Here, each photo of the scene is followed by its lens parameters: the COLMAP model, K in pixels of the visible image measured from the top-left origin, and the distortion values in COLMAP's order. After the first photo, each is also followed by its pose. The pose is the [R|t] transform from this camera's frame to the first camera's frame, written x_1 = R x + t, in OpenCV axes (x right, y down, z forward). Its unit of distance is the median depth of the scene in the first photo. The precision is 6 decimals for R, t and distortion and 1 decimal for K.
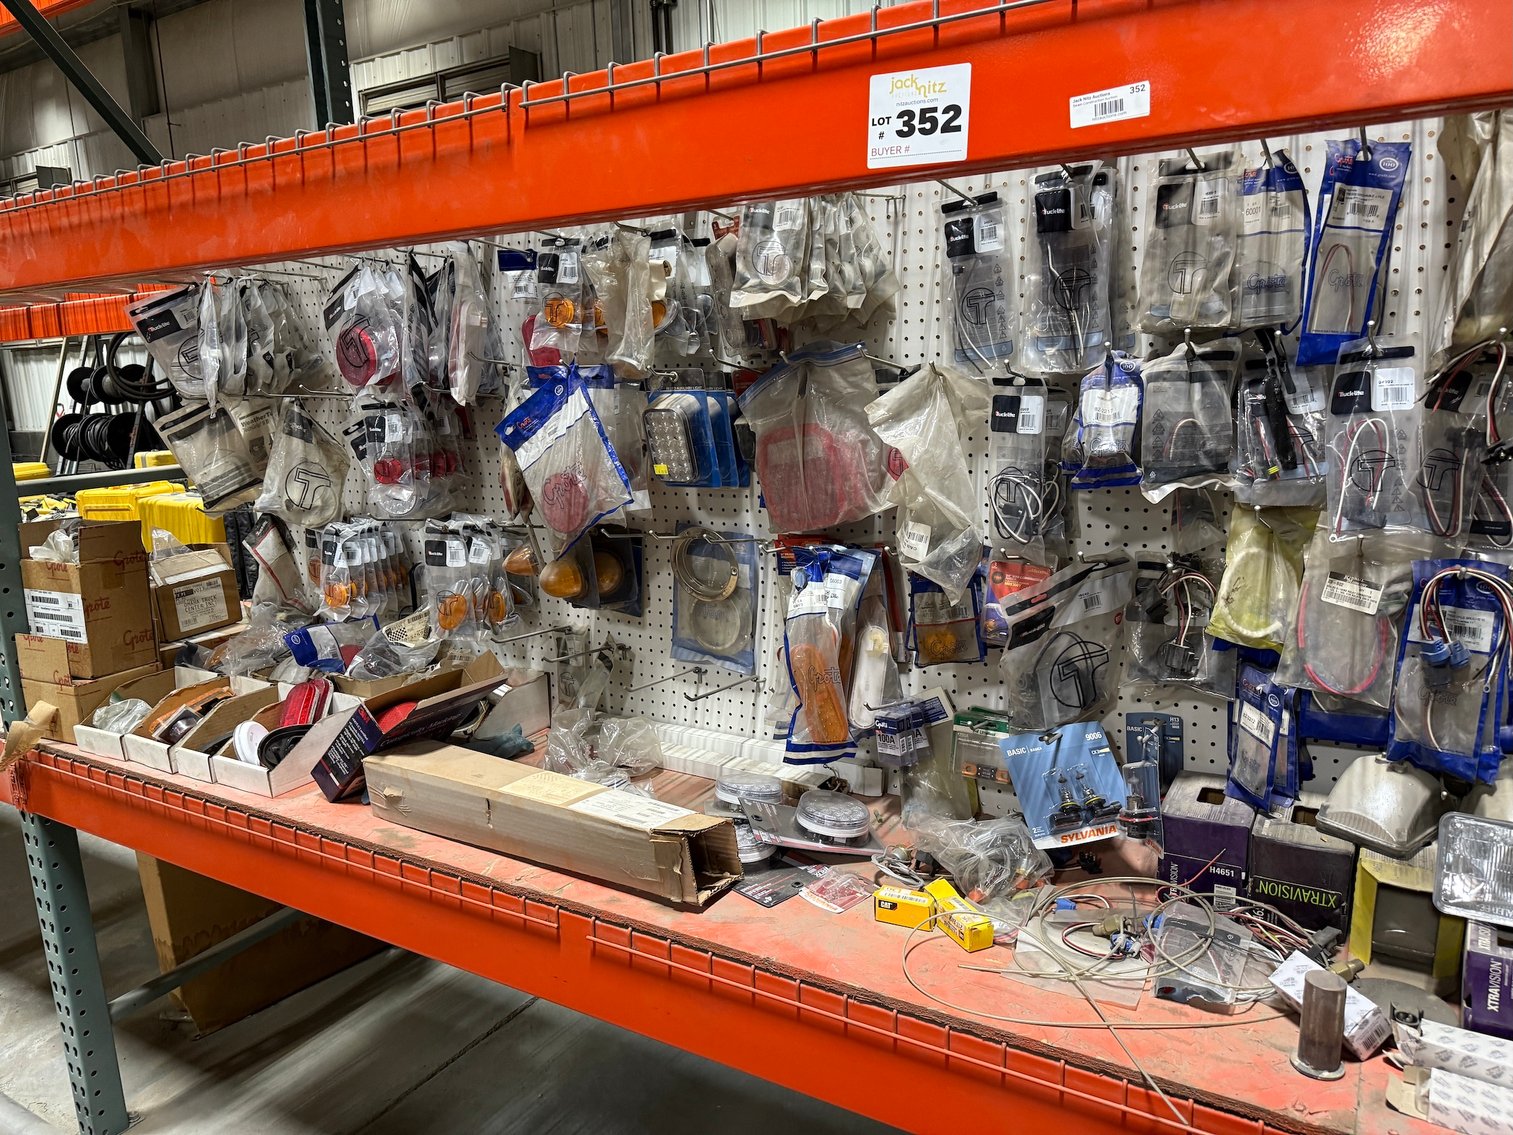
lens RADIAL K [[1070.8, 0, 749.8], [0, 1070.8, 565.2], [0, 0, 1]] dist [0.022703, -0.023320]
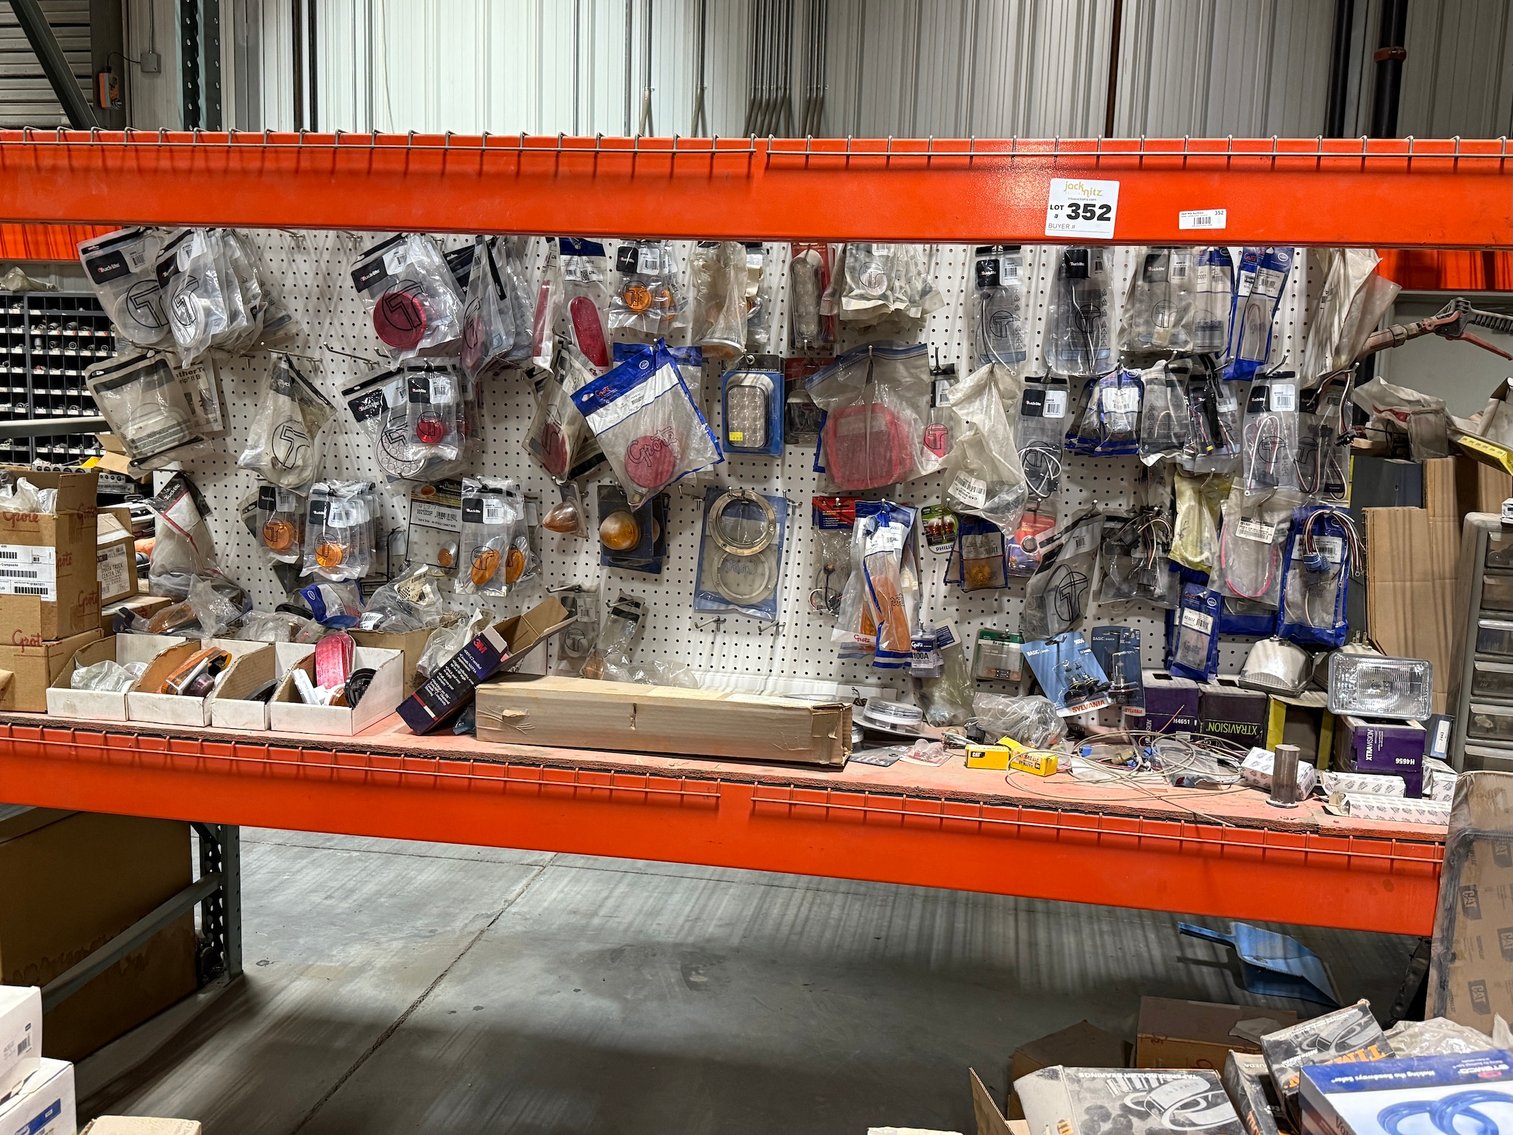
lens RADIAL K [[1404.1, 0, 754.9], [0, 1404.1, 561.1], [0, 0, 1]] dist [0.068191, 0.000000]
pose [[0.927116, 0.016853, 0.374395, -0.728737], [0.003721, 0.998525, -0.054162, 0.150812], [-0.374756, 0.051608, 0.925686, -0.506357]]
